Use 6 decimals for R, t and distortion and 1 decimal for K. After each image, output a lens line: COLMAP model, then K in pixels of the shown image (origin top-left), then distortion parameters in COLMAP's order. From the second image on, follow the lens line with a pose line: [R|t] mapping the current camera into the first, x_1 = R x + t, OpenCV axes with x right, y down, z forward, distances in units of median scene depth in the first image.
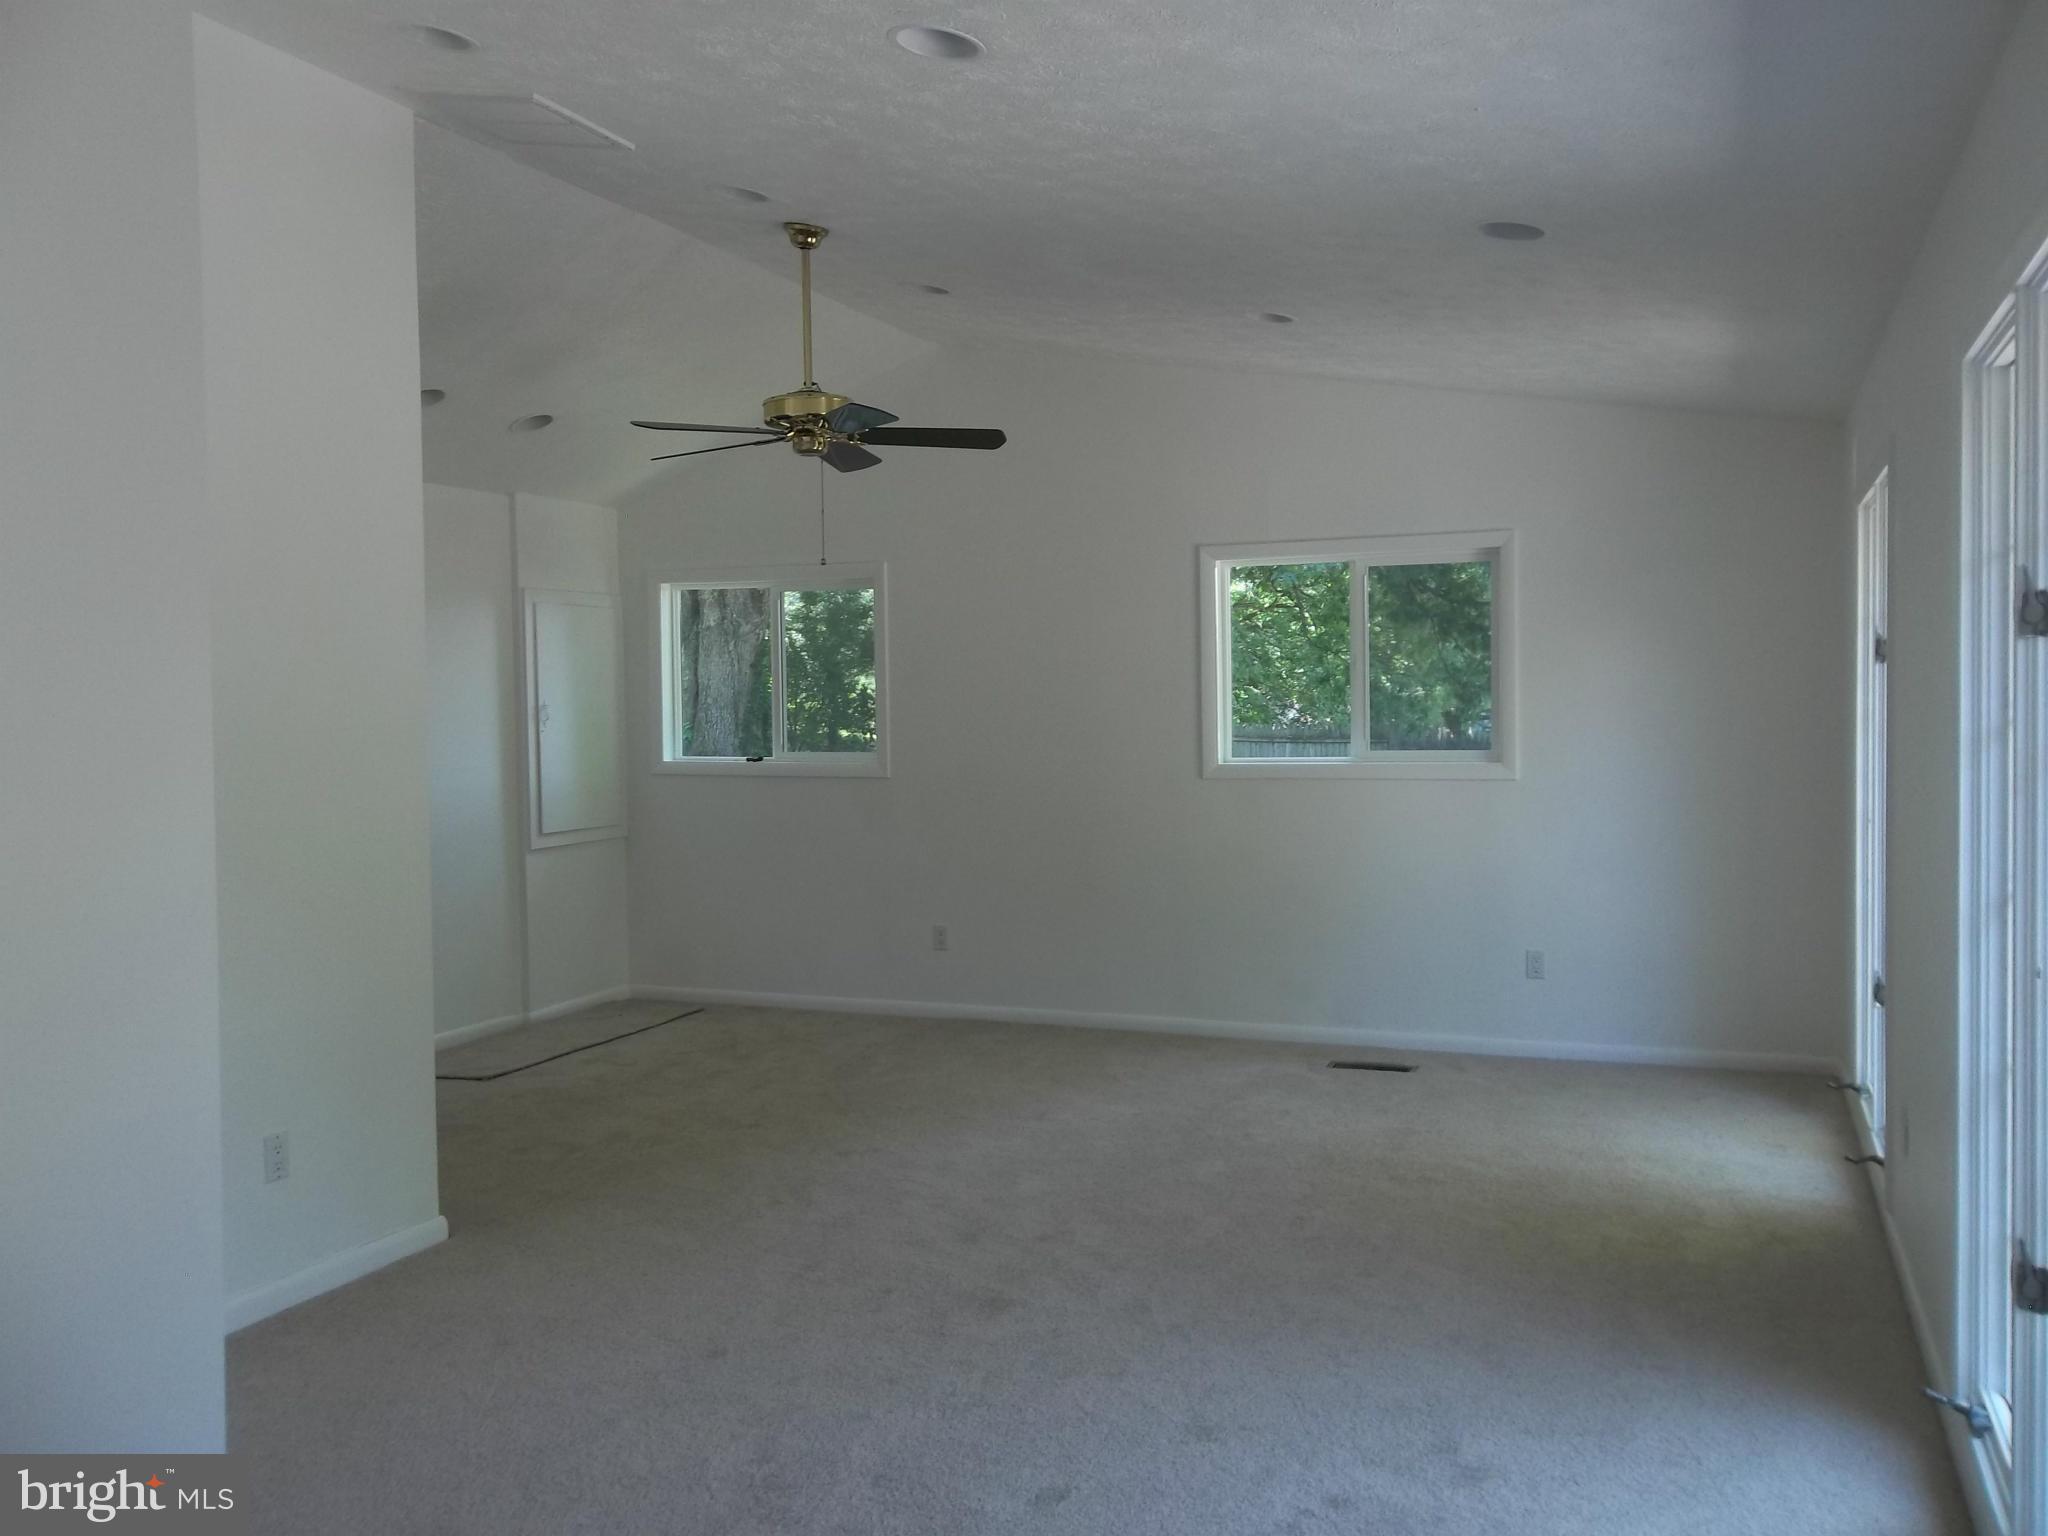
lens RADIAL K [[1696.9, 0, 1027.5], [0, 1696.9, 769.4], [0, 0, 1]] dist [0.010195, 0.006145]
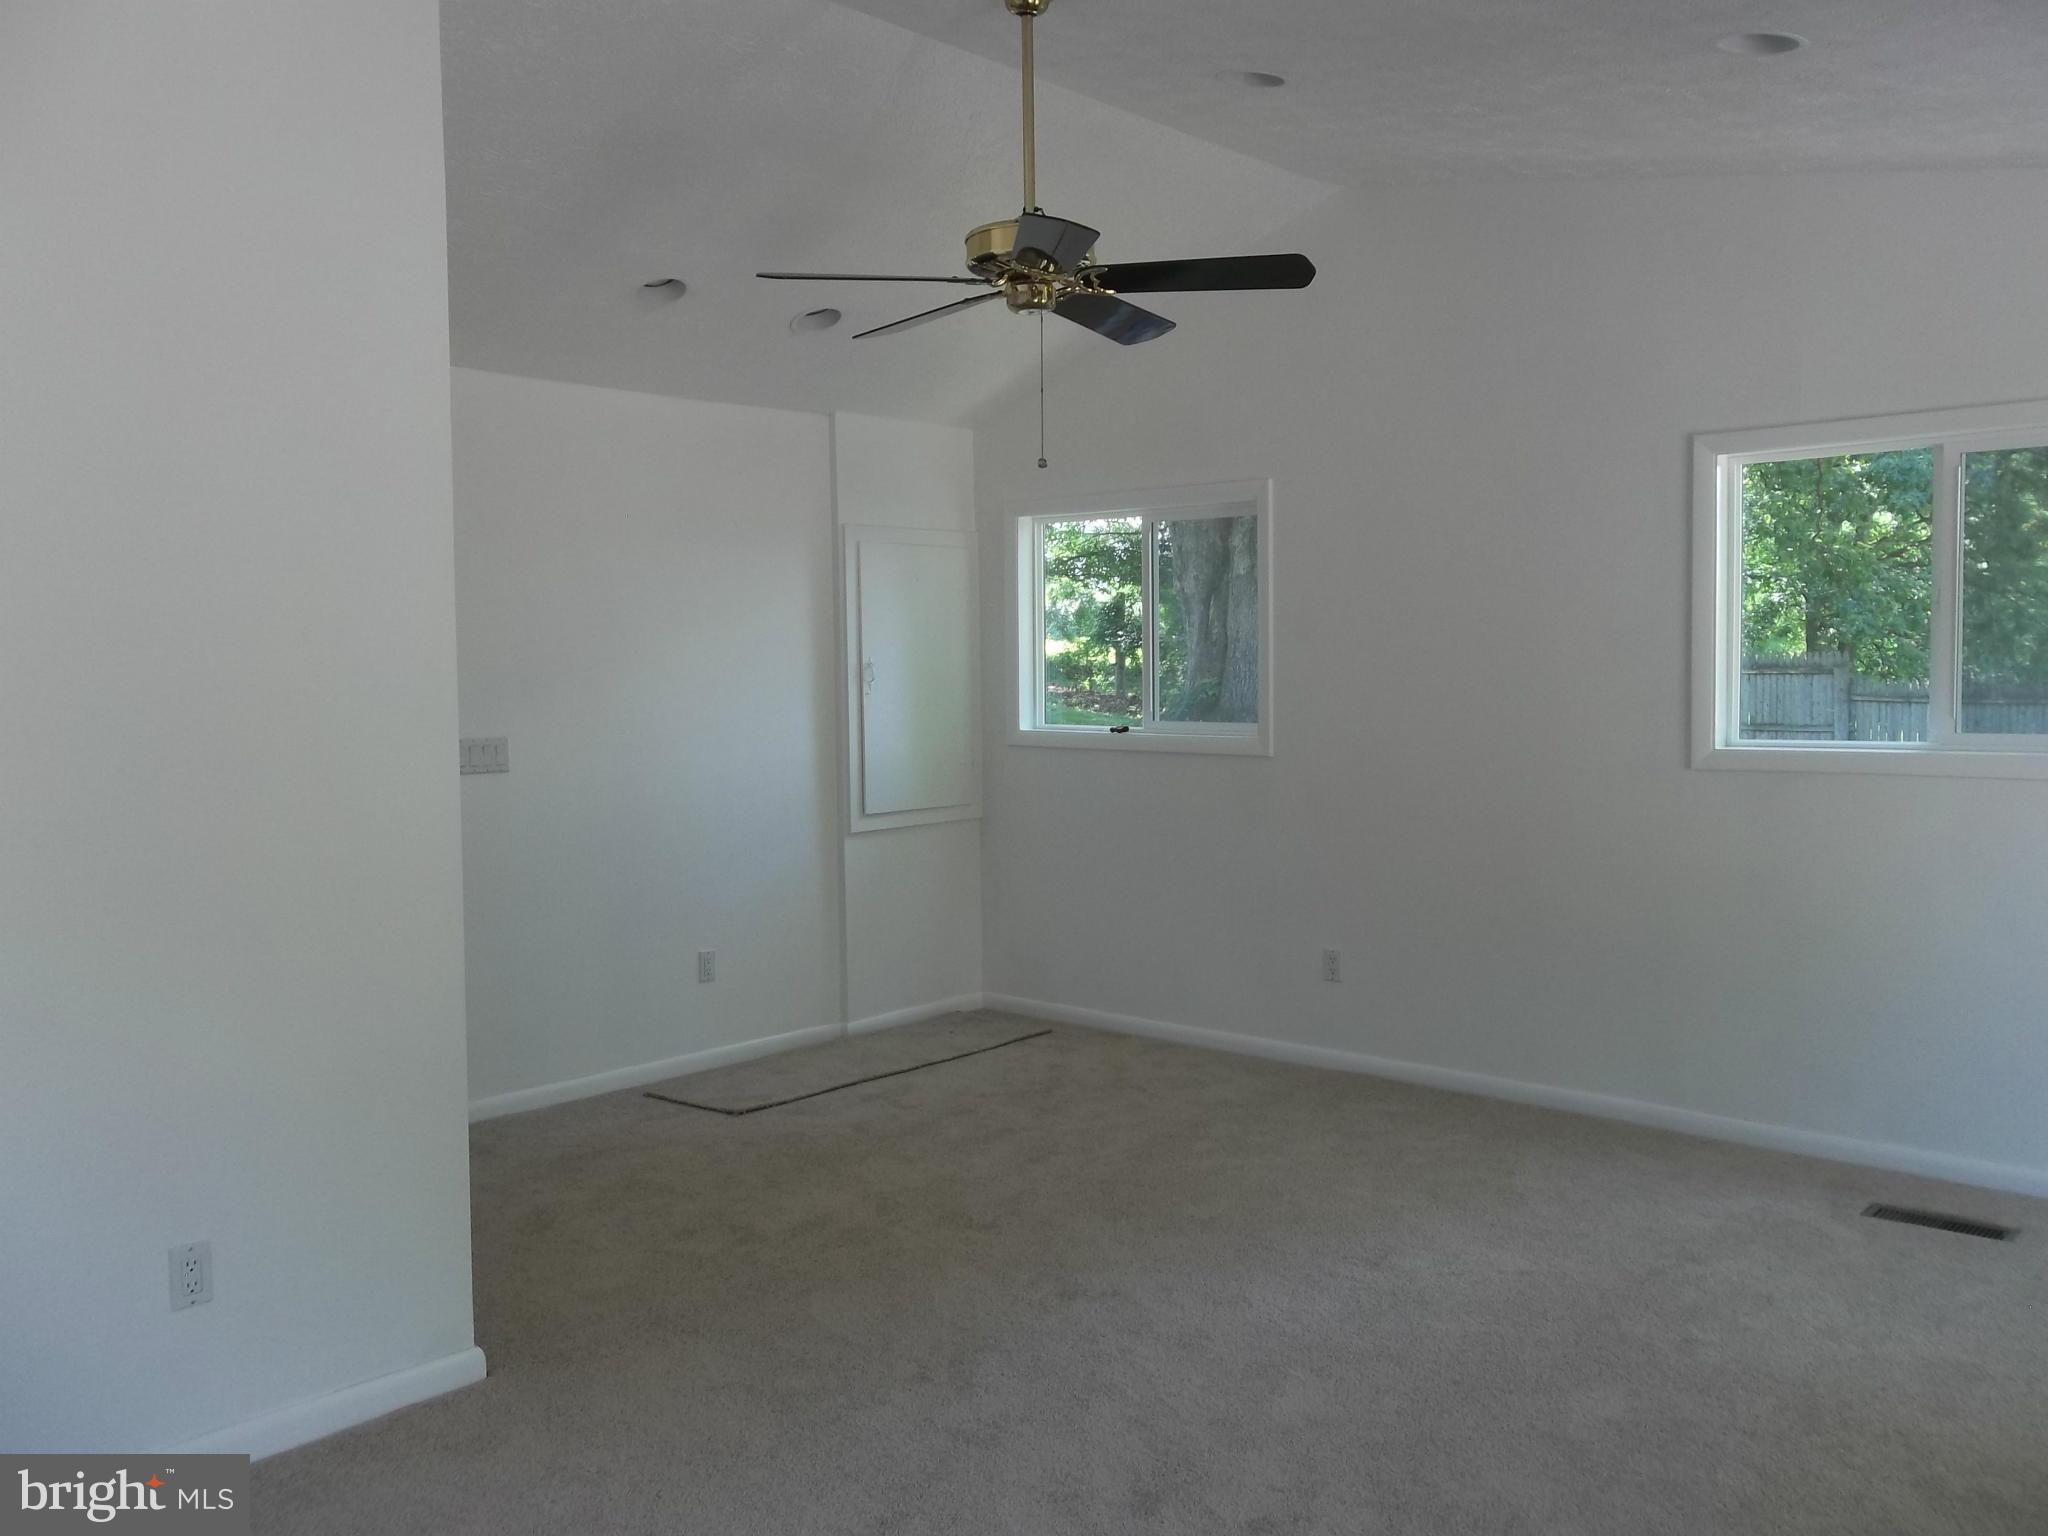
lens RADIAL K [[1696.9, 0, 1019.7], [0, 1696.9, 764.2], [0, 0, 1]] dist [0.010195, 0.006145]
pose [[0.937616, 0.021138, -0.347030, 0.086284], [-0.012554, 0.999558, 0.026964, -0.011749], [0.347446, -0.020925, 0.937466, 0.244163]]
